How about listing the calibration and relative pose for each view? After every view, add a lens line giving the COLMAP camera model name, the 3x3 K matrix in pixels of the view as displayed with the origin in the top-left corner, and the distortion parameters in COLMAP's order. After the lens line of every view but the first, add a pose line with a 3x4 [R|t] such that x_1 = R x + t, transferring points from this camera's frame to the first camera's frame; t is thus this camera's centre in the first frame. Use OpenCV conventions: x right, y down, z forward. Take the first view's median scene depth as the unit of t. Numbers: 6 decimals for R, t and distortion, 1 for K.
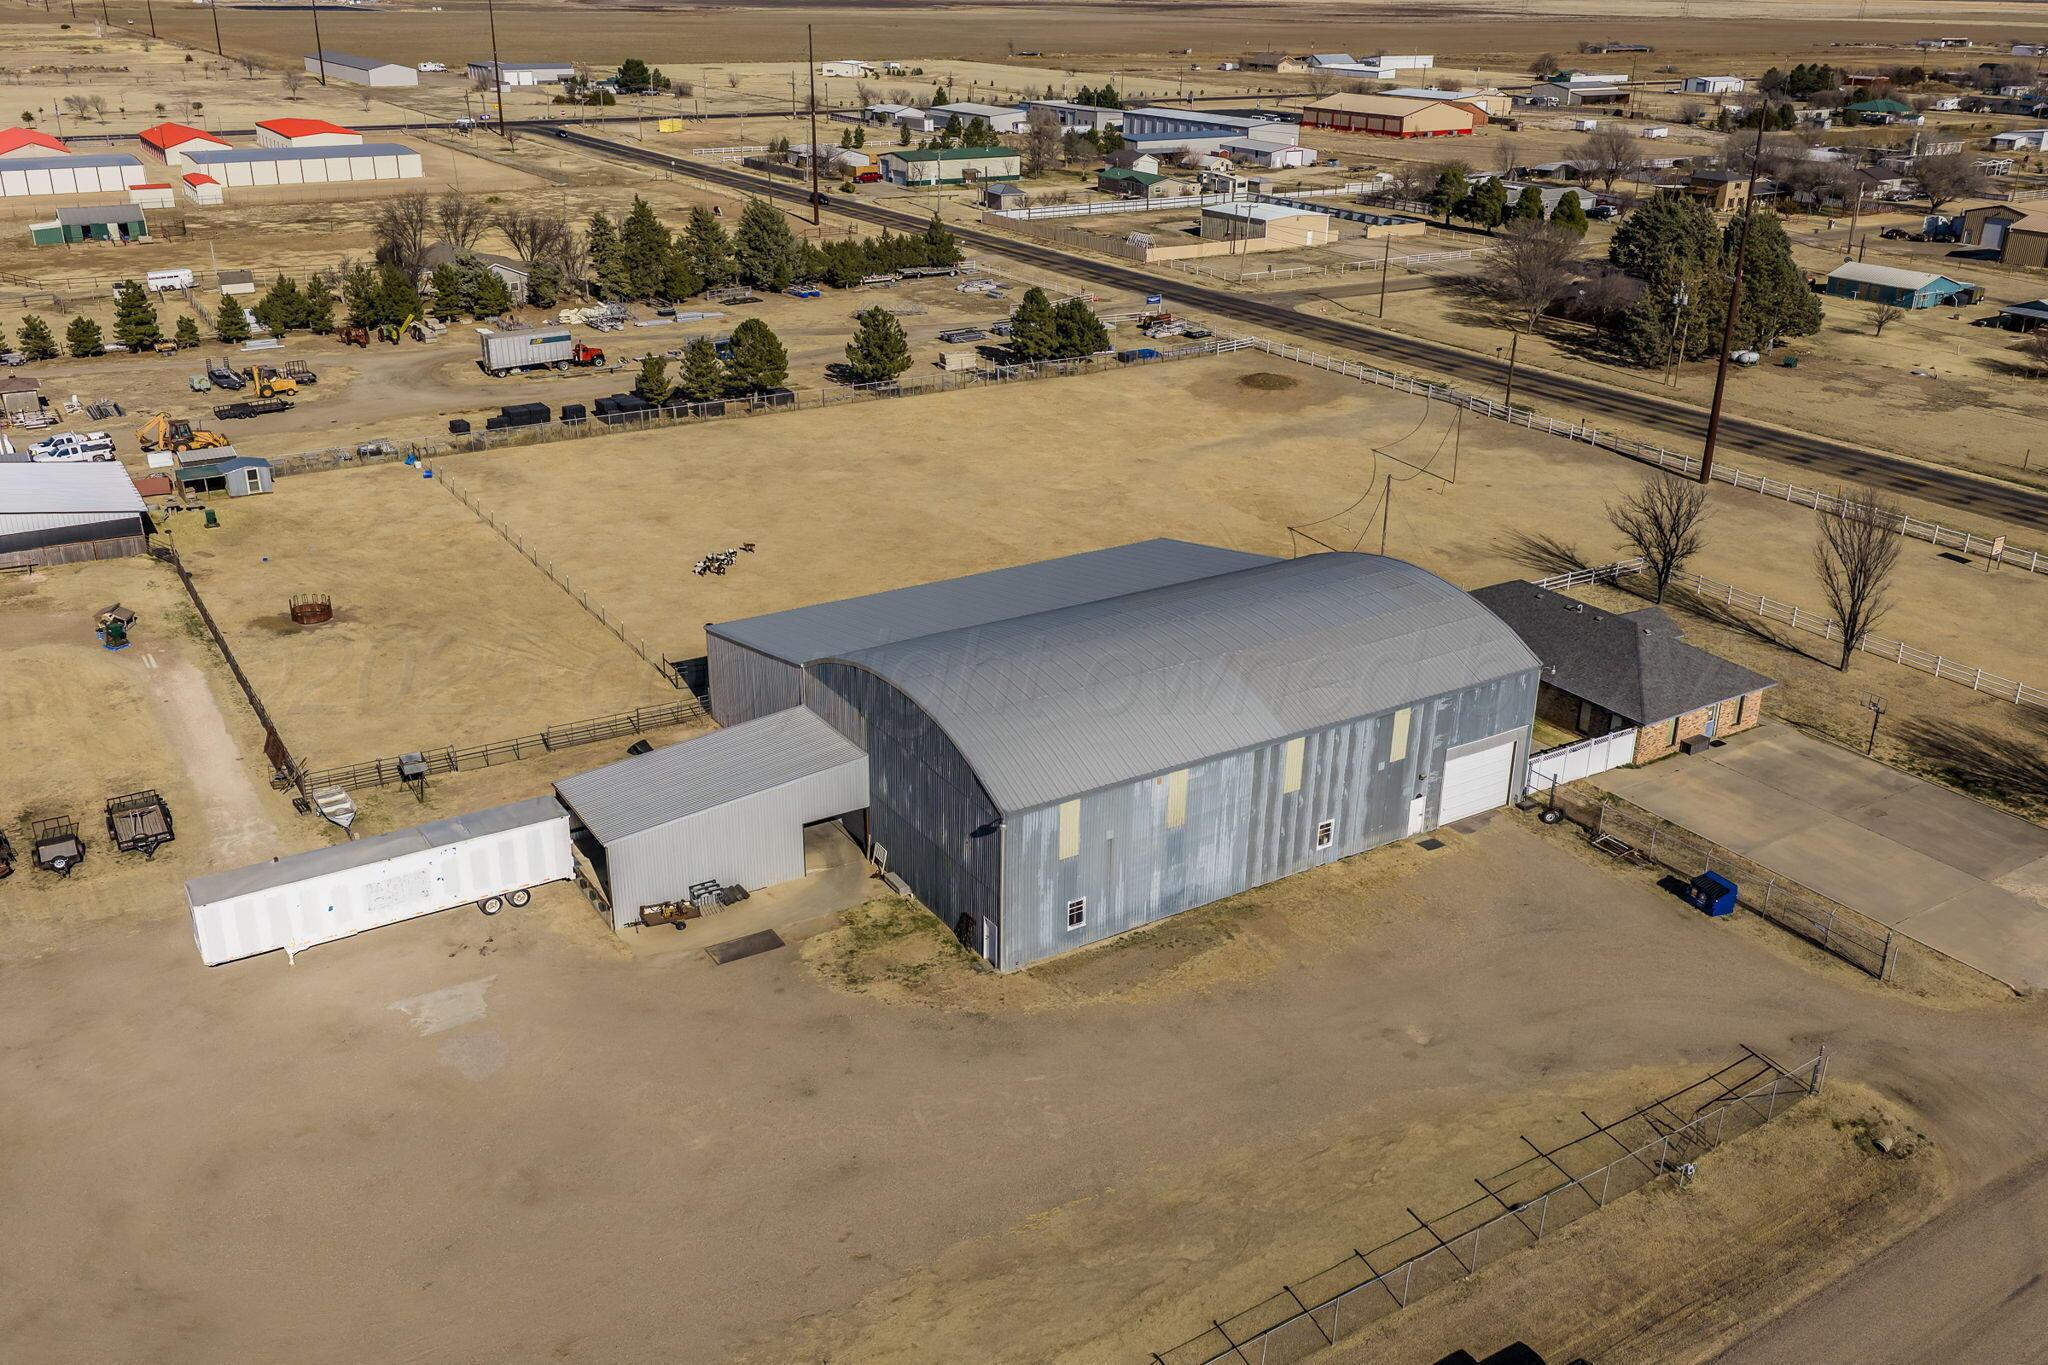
lens RADIAL K [[1711.4, 0, 1015.9], [0, 1711.4, 687.7], [0, 0, 1]] dist [0.009233, -0.007356]
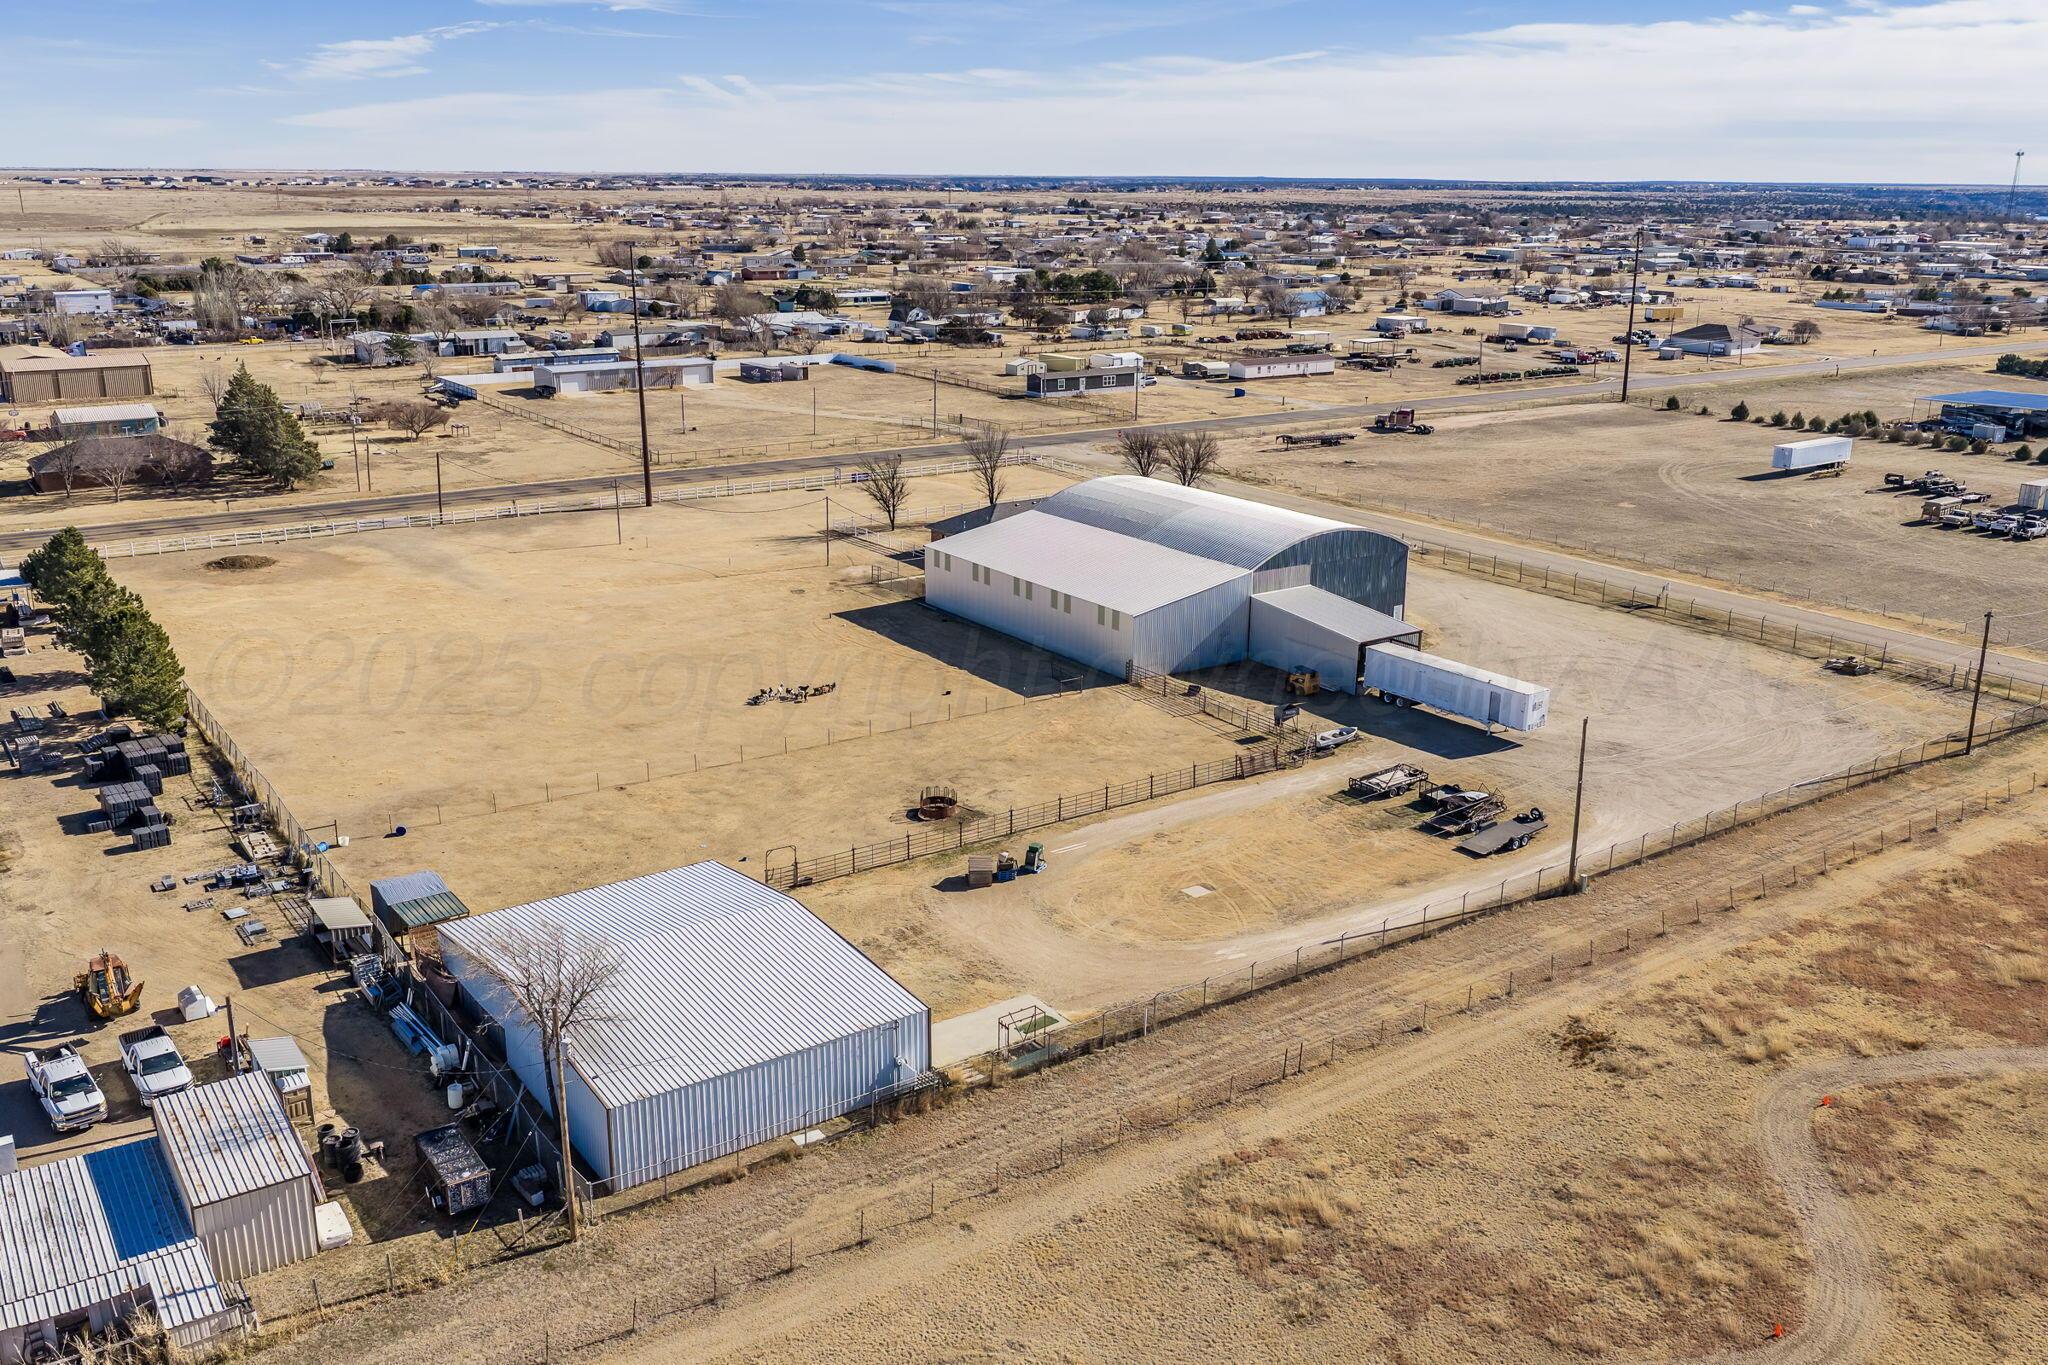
lens RADIAL K [[1711.4, 0, 1015.9], [0, 1711.4, 687.7], [0, 0, 1]] dist [0.009233, -0.007356]
pose [[-0.043040, -0.301547, 0.952479, -1.247318], [0.379344, 0.877034, 0.294804, -0.353862], [-0.924254, 0.374006, 0.076643, 0.799311]]
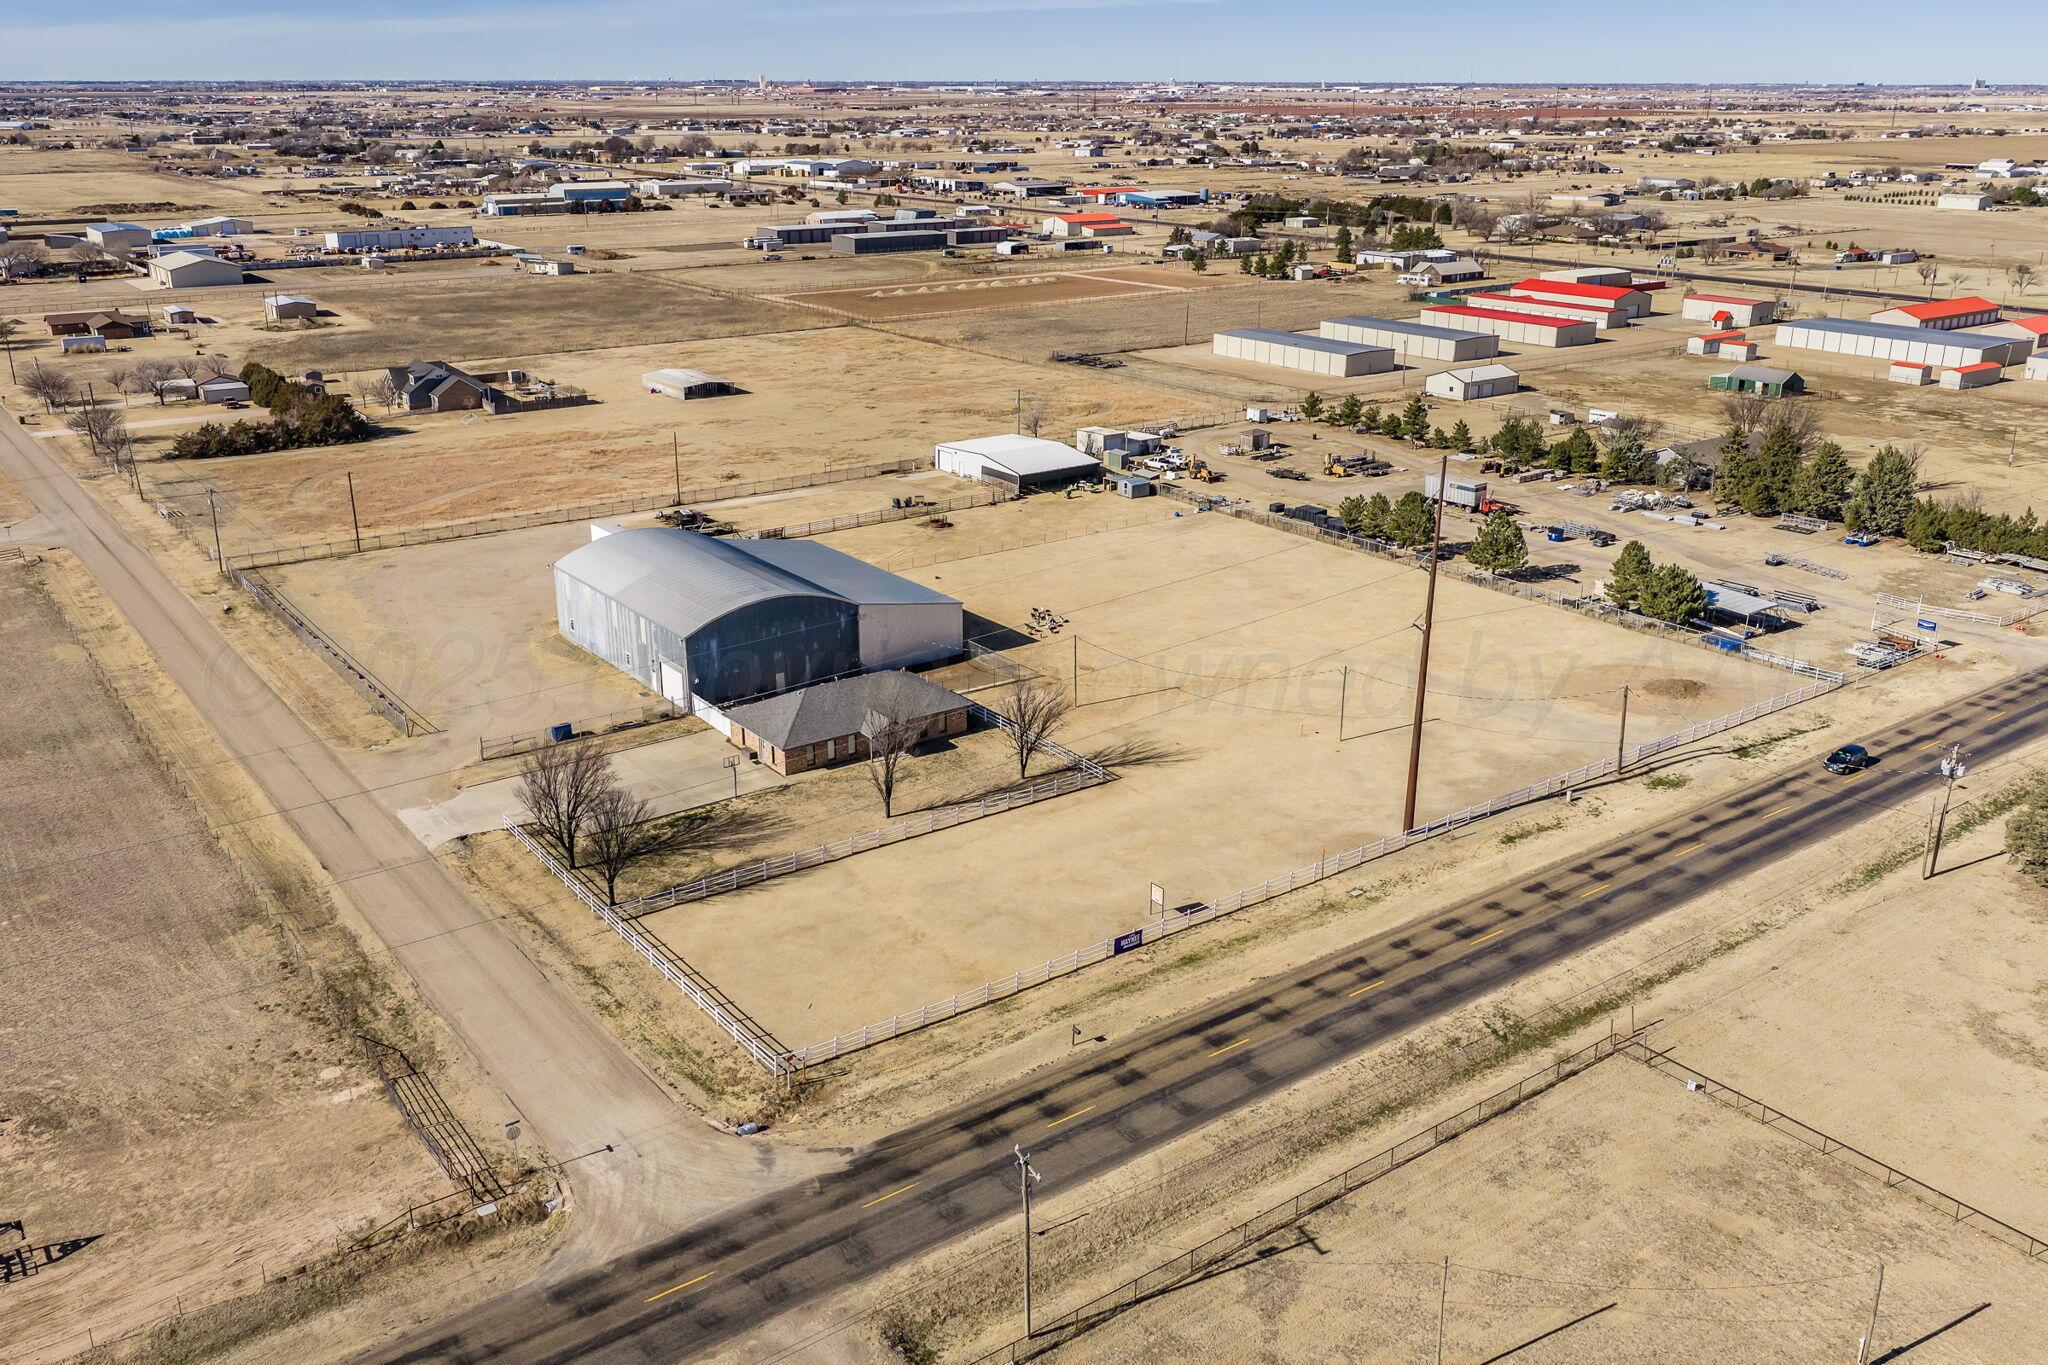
lens RADIAL K [[1690.5, 0, 1038.4], [0, 1690.5, 681.9], [0, 0, 1]] dist [0.006307, -0.006216]
pose [[0.080795, 0.323707, -0.942701, 1.502150], [-0.387091, 0.881746, 0.269601, -0.444582], [0.918495, 0.343129, 0.196545, 0.721093]]
